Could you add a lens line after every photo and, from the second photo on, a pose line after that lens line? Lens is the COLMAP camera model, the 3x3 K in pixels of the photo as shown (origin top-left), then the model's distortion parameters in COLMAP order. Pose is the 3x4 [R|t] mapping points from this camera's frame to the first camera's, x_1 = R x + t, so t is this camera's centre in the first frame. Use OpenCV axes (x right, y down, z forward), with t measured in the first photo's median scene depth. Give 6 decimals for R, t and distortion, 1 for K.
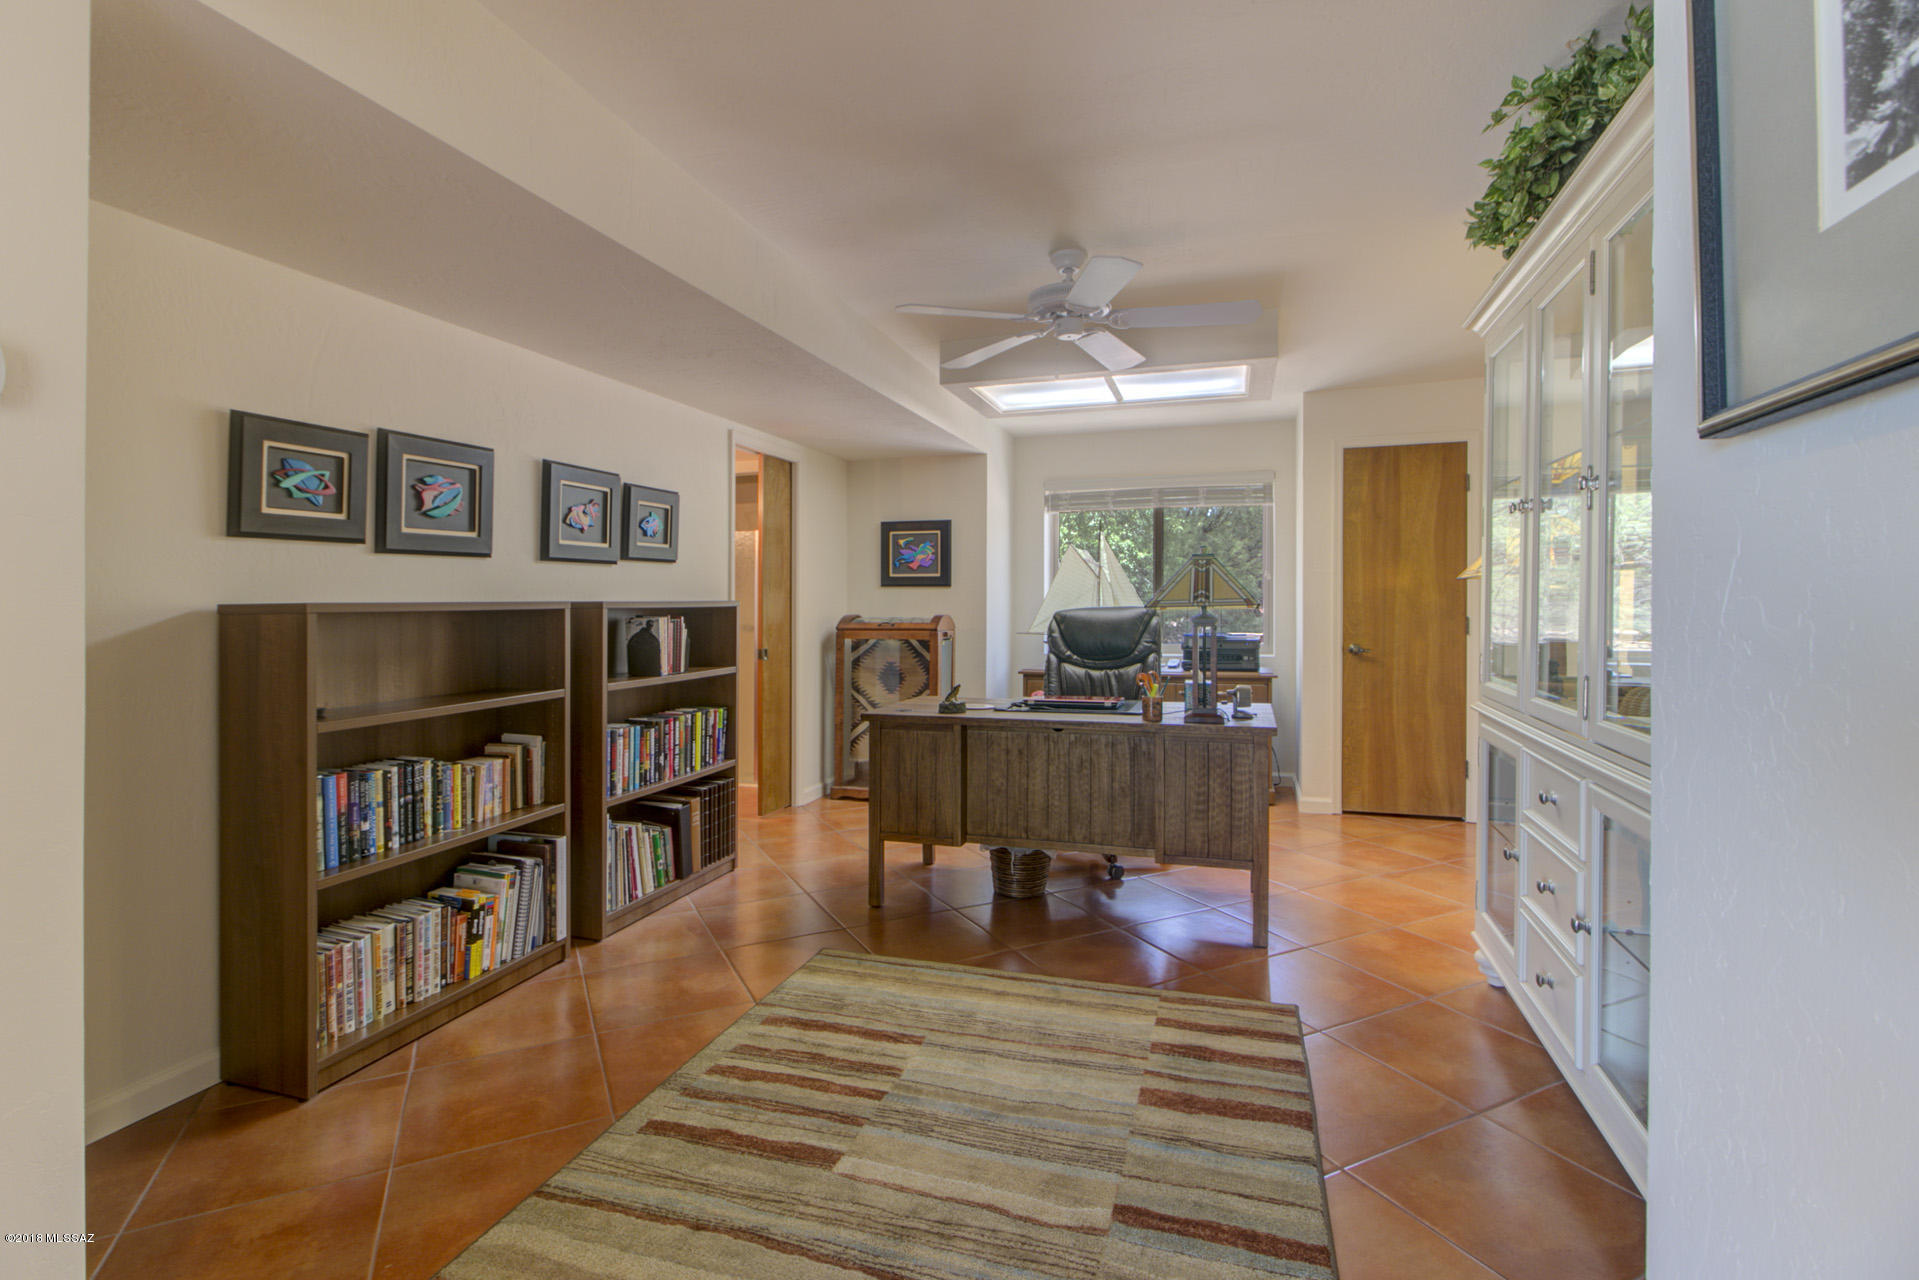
lens RADIAL K [[881.7, 0, 944.8], [0, 881.7, 613.0], [0, 0, 1]] dist [-0.001743, -0.010438]
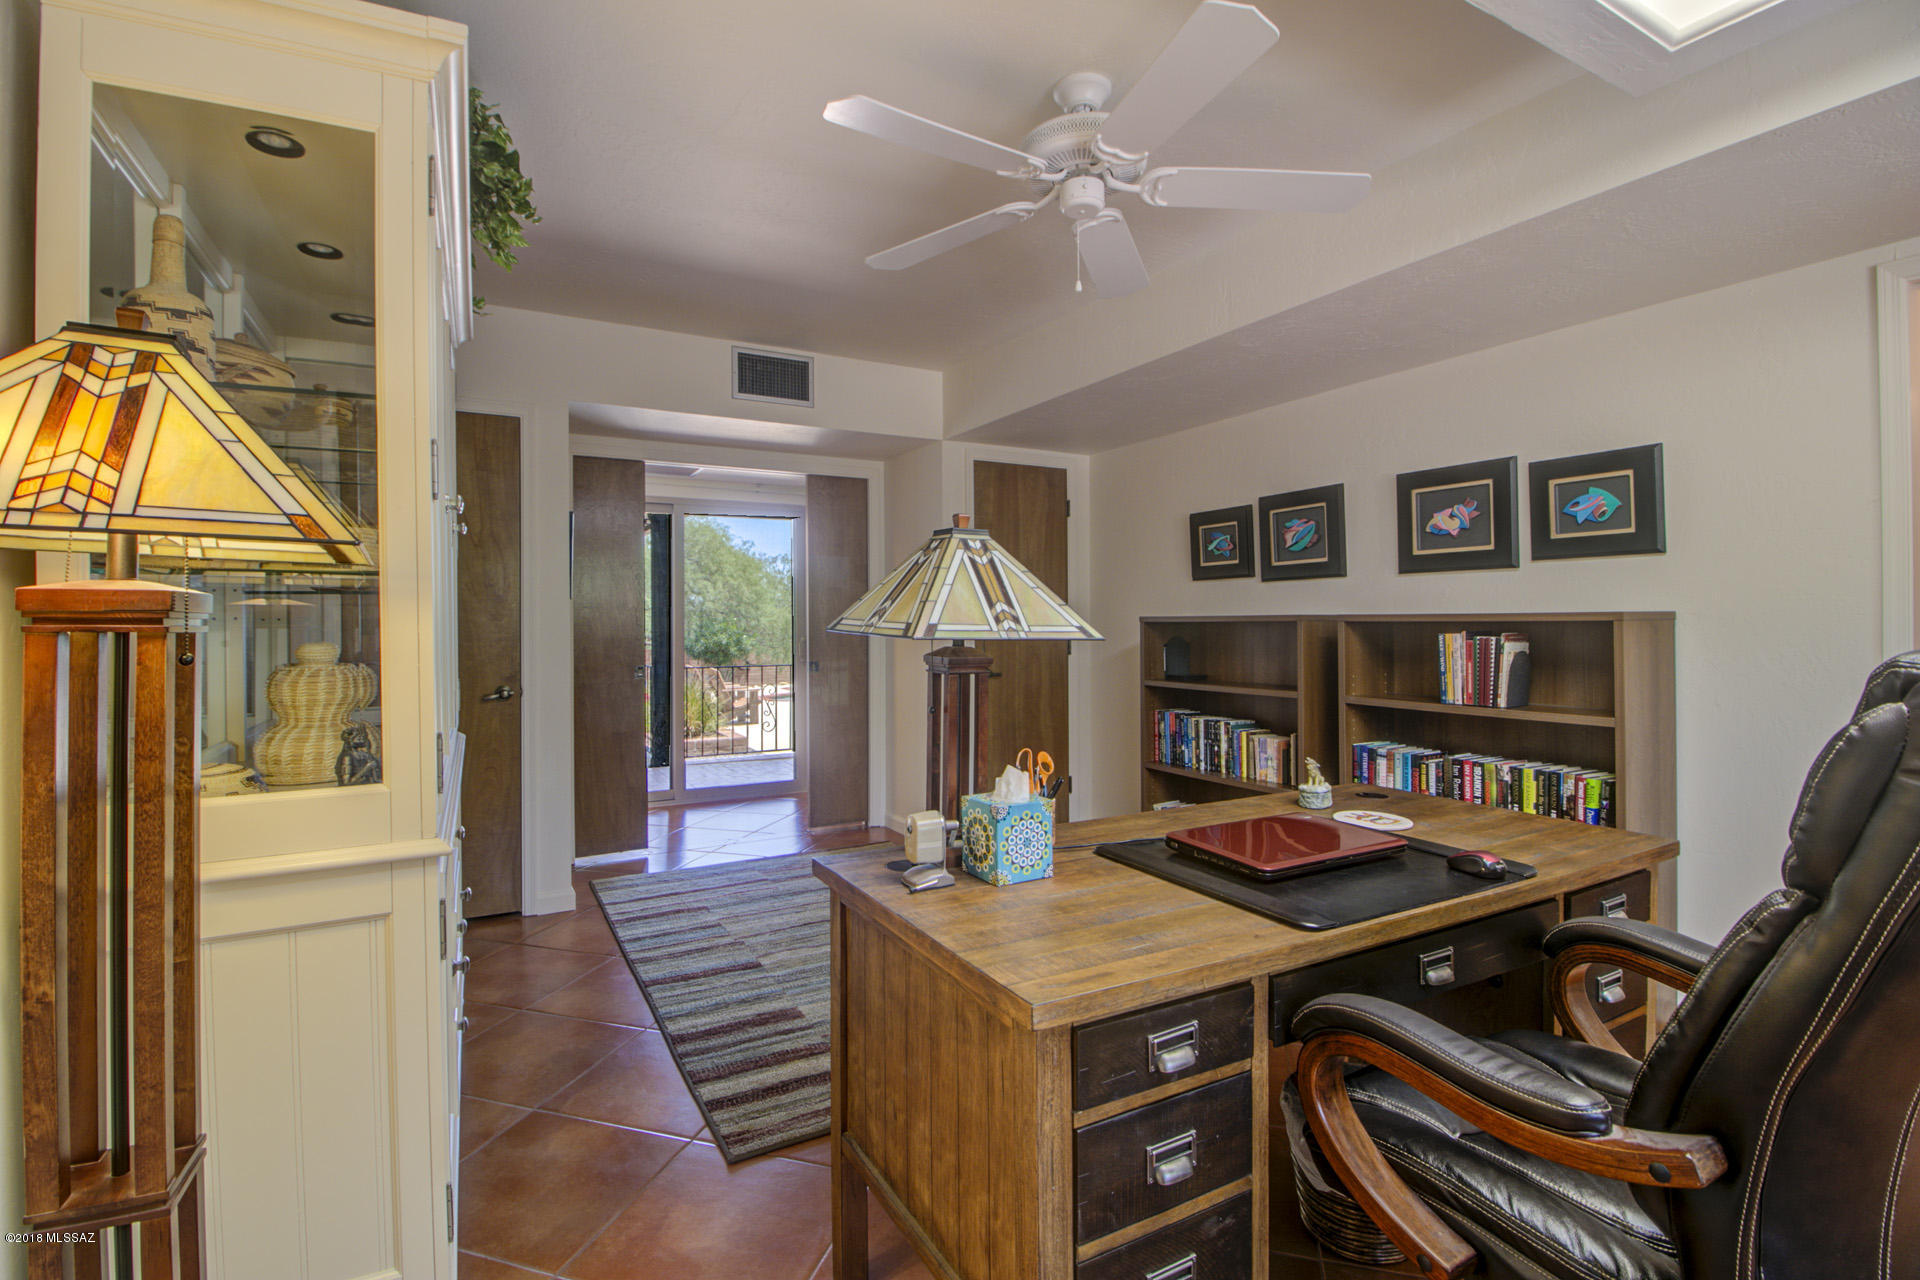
lens RADIAL K [[882.1, 0, 945.3], [0, 882.1, 613.0], [0, 0, 1]] dist [-0.001743, -0.010438]
pose [[-0.675074, 0.003913, -0.737740, 0.876184], [0.000915, 0.999990, 0.004467, -0.024985], [0.737750, 0.002341, -0.675070, 1.738655]]
